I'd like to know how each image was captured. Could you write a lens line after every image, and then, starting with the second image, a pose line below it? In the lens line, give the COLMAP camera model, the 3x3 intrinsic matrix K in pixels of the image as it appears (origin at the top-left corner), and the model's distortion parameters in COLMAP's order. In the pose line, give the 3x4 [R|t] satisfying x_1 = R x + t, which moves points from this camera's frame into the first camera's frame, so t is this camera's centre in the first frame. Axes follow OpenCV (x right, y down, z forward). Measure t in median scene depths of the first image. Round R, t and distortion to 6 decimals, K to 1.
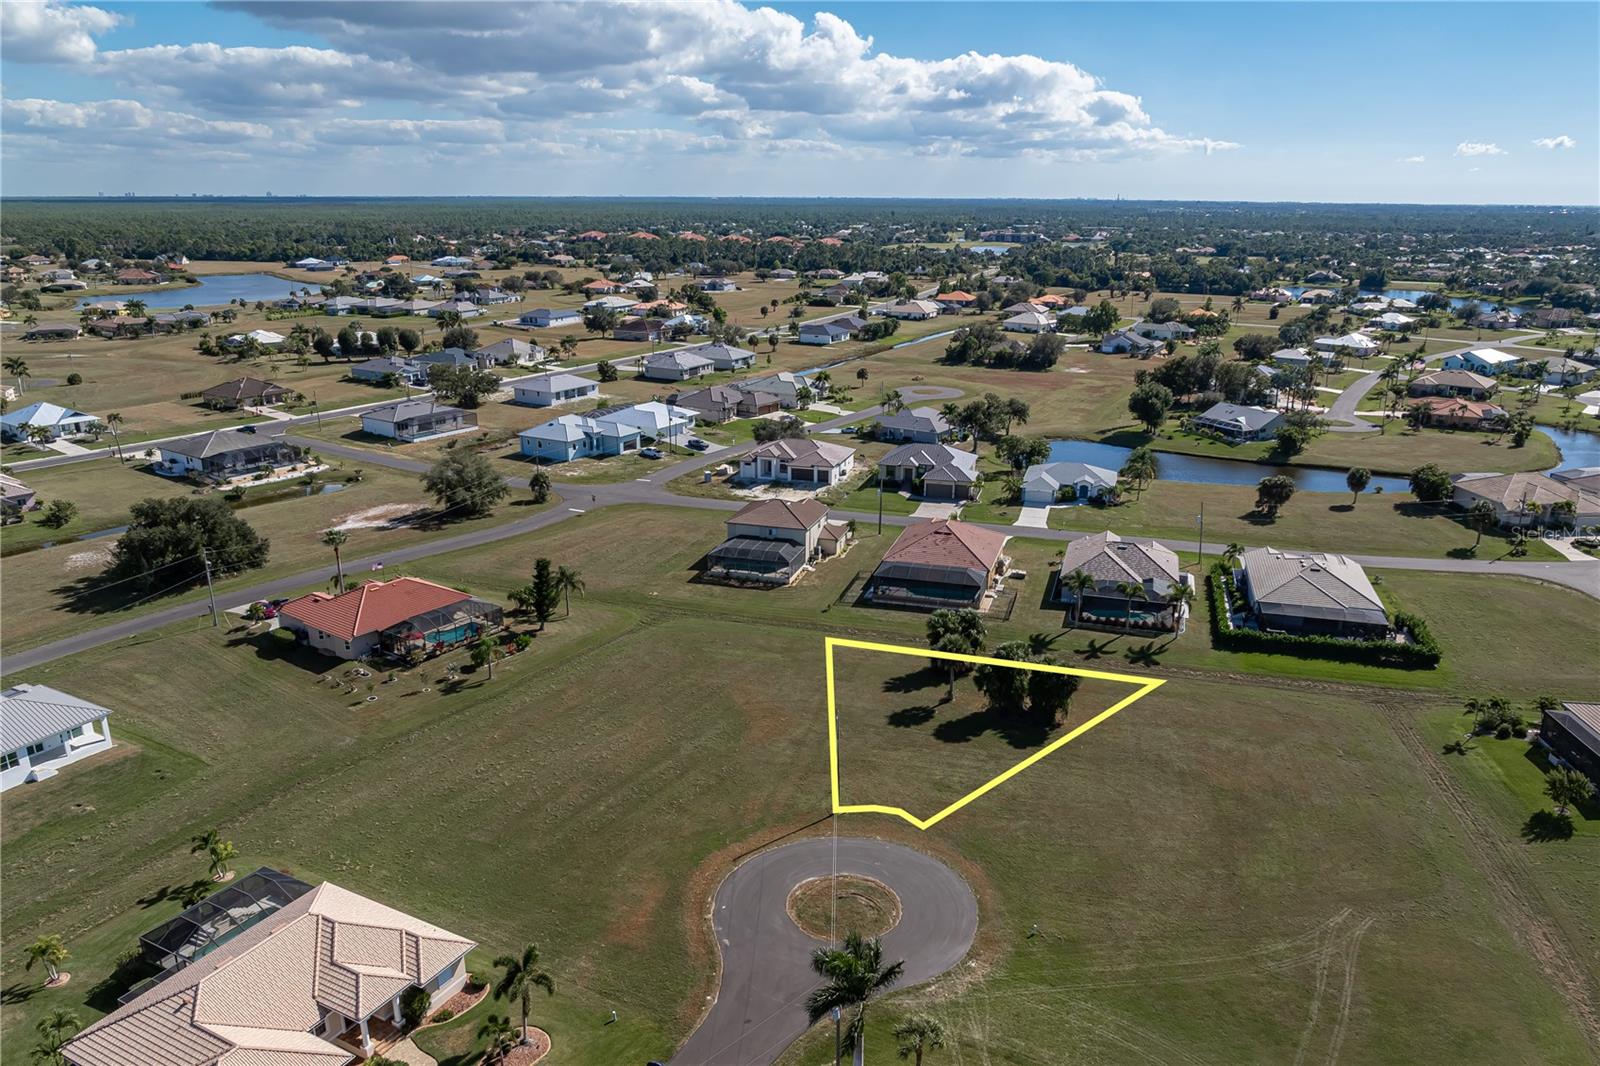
lens RADIAL K [[1135.6, 0, 810.9], [0, 1135.6, 537.1], [0, 0, 1]] dist [-0.026176, 0.012145]
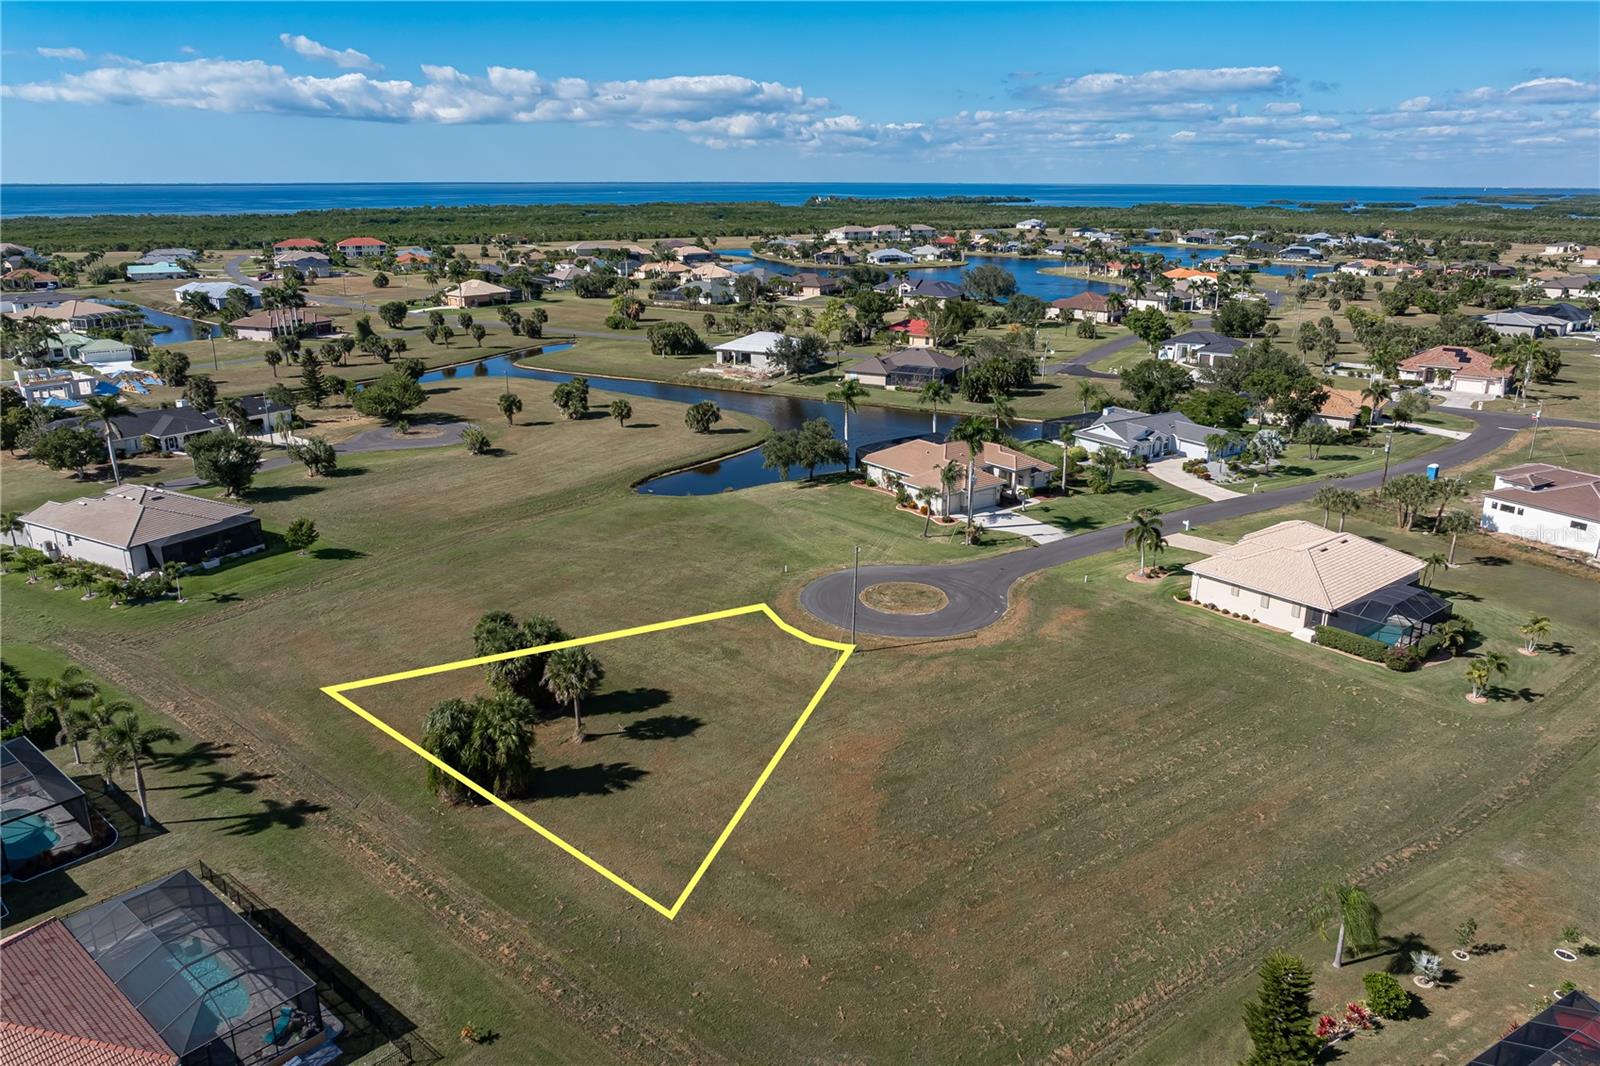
lens RADIAL K [[1129.9, 0, 804.1], [0, 1129.9, 524.3], [0, 0, 1]] dist [-0.029411, 0.013964]
pose [[-0.917121, -0.124205, 0.378763, -0.153040], [0.108415, 0.836668, 0.536874, -0.198997], [-0.383581, 0.533442, -0.753860, 0.882060]]
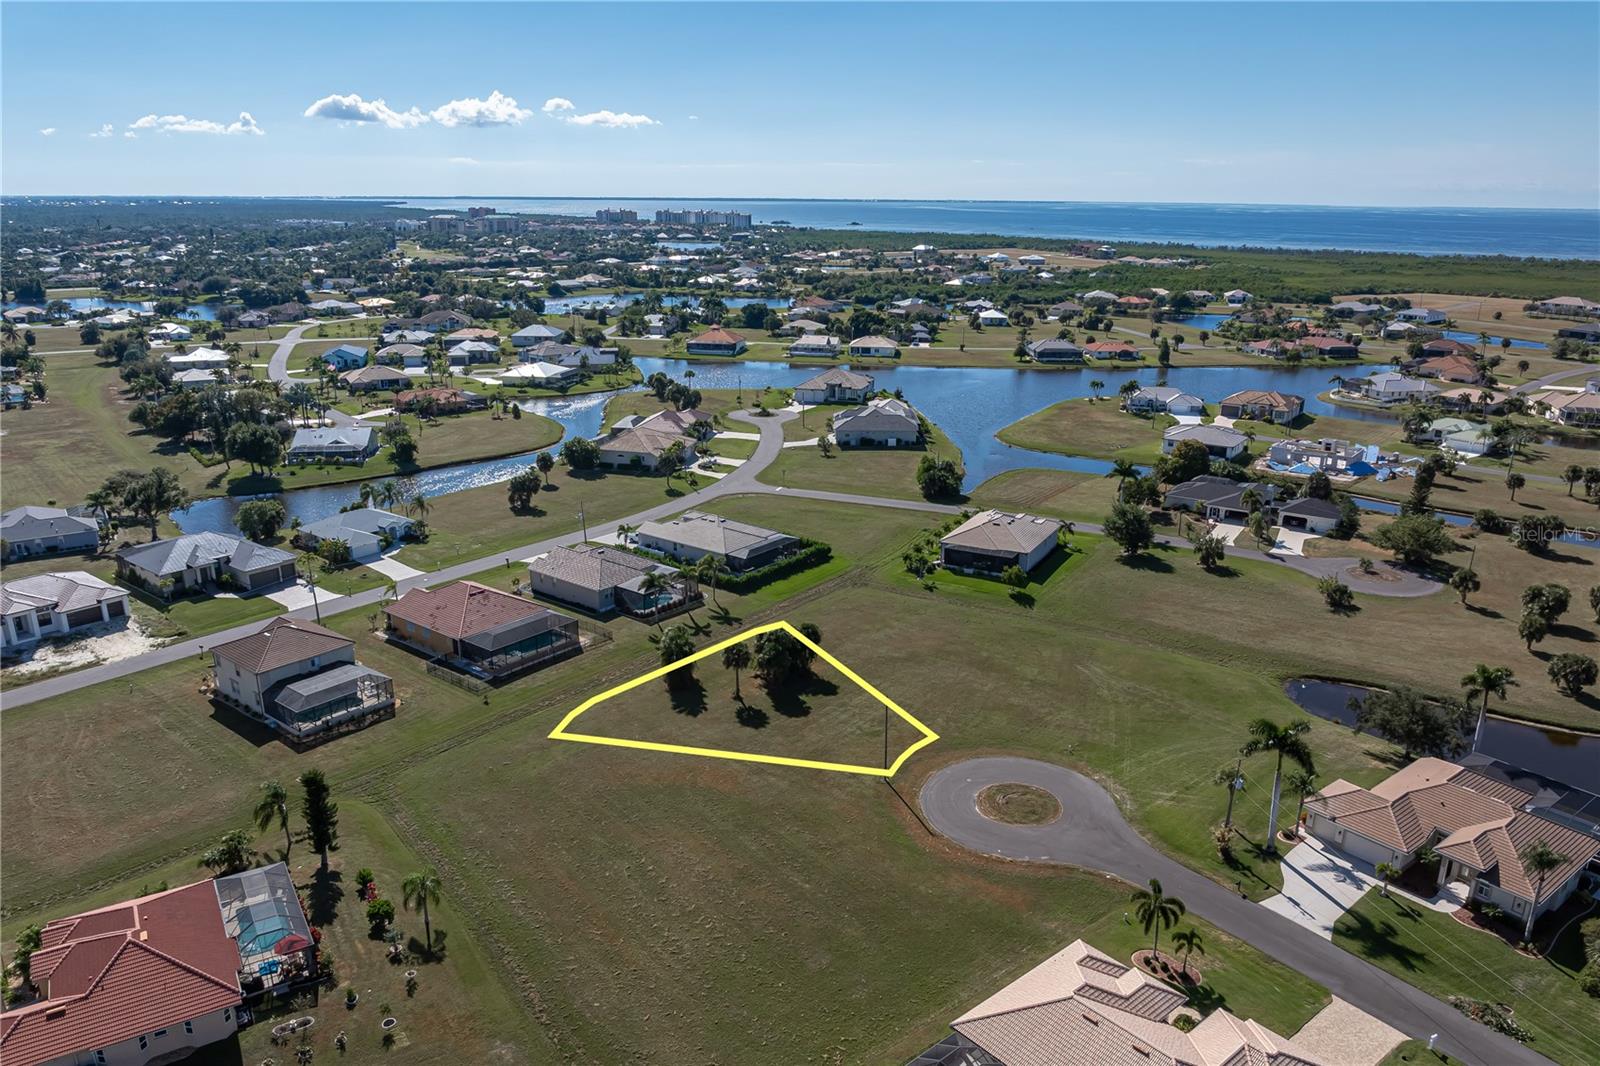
lens RADIAL K [[1137.6, 0, 804.8], [0, 1137.6, 535.1], [0, 0, 1]] dist [-0.023084, 0.004900]
pose [[0.370733, -0.268673, 0.889029, -0.520667], [0.263934, 0.948253, 0.176508, -0.122267], [-0.890447, 0.169207, 0.422461, 0.273328]]
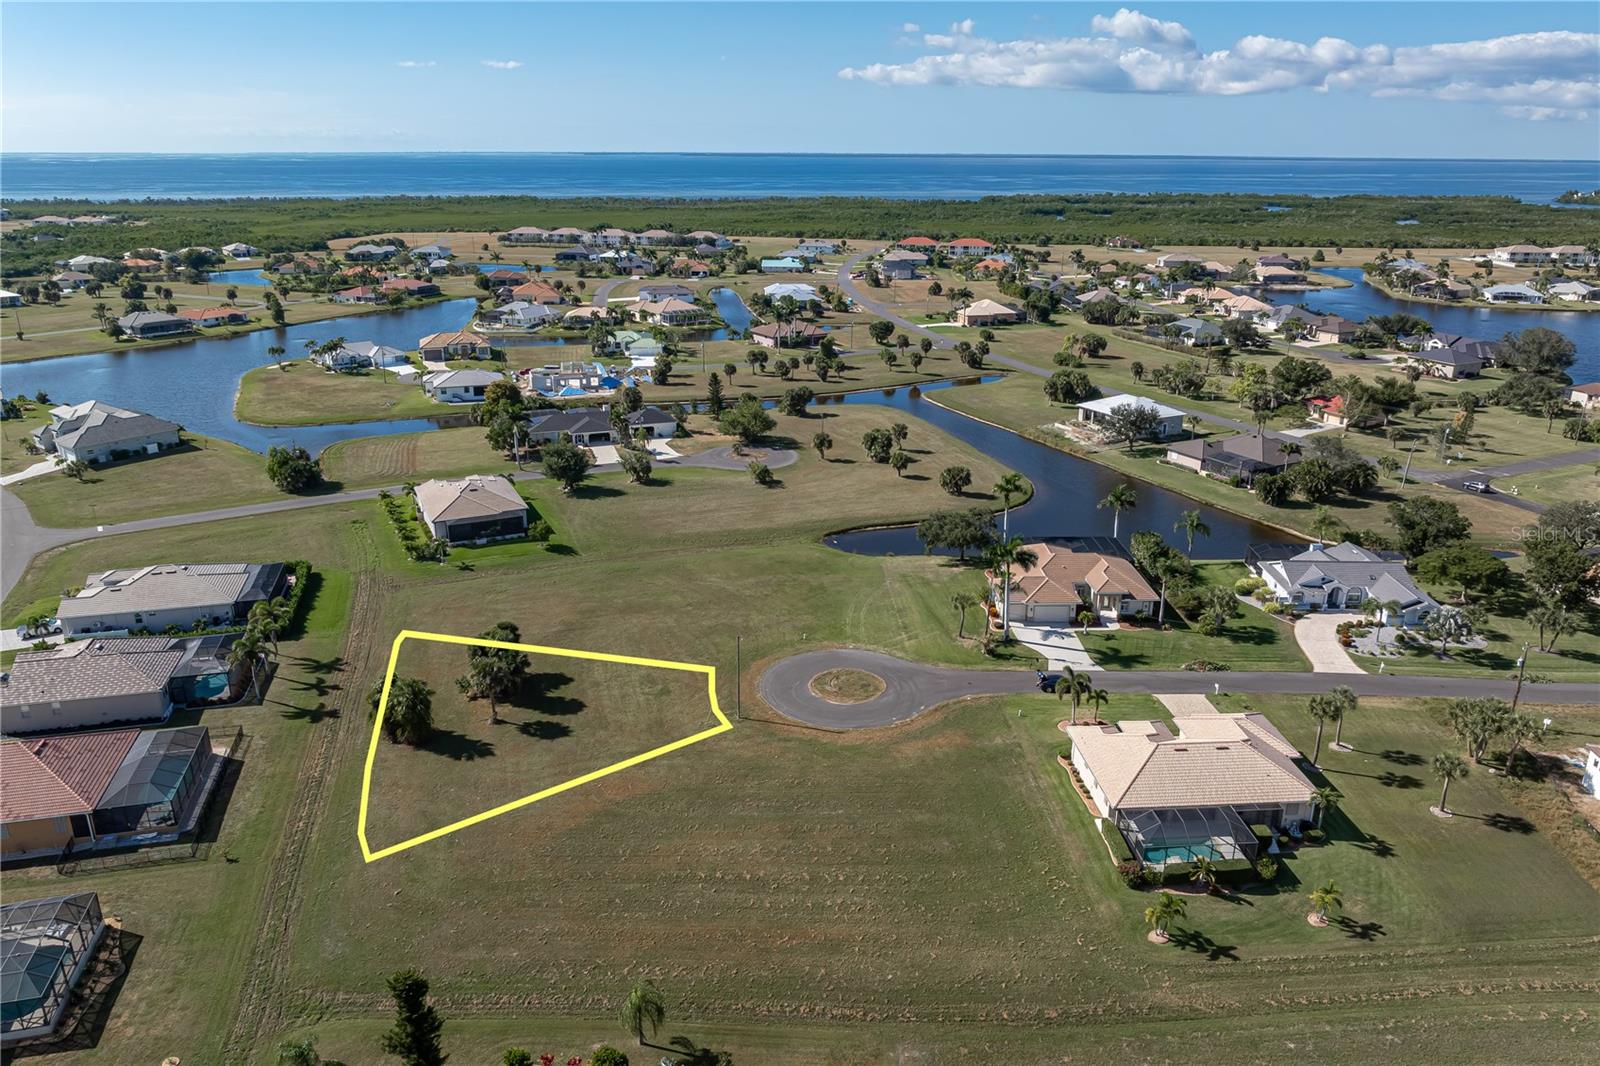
lens RADIAL K [[1138.9, 0, 800.0], [0, 1138.9, 506.6], [0, 0, 1]] dist [-0.024089, 0.008395]
pose [[-0.518488, -0.263795, 0.813377, -0.495389], [0.242274, 0.866924, 0.435599, -0.248056], [-0.820045, 0.422913, -0.385579, 0.688393]]
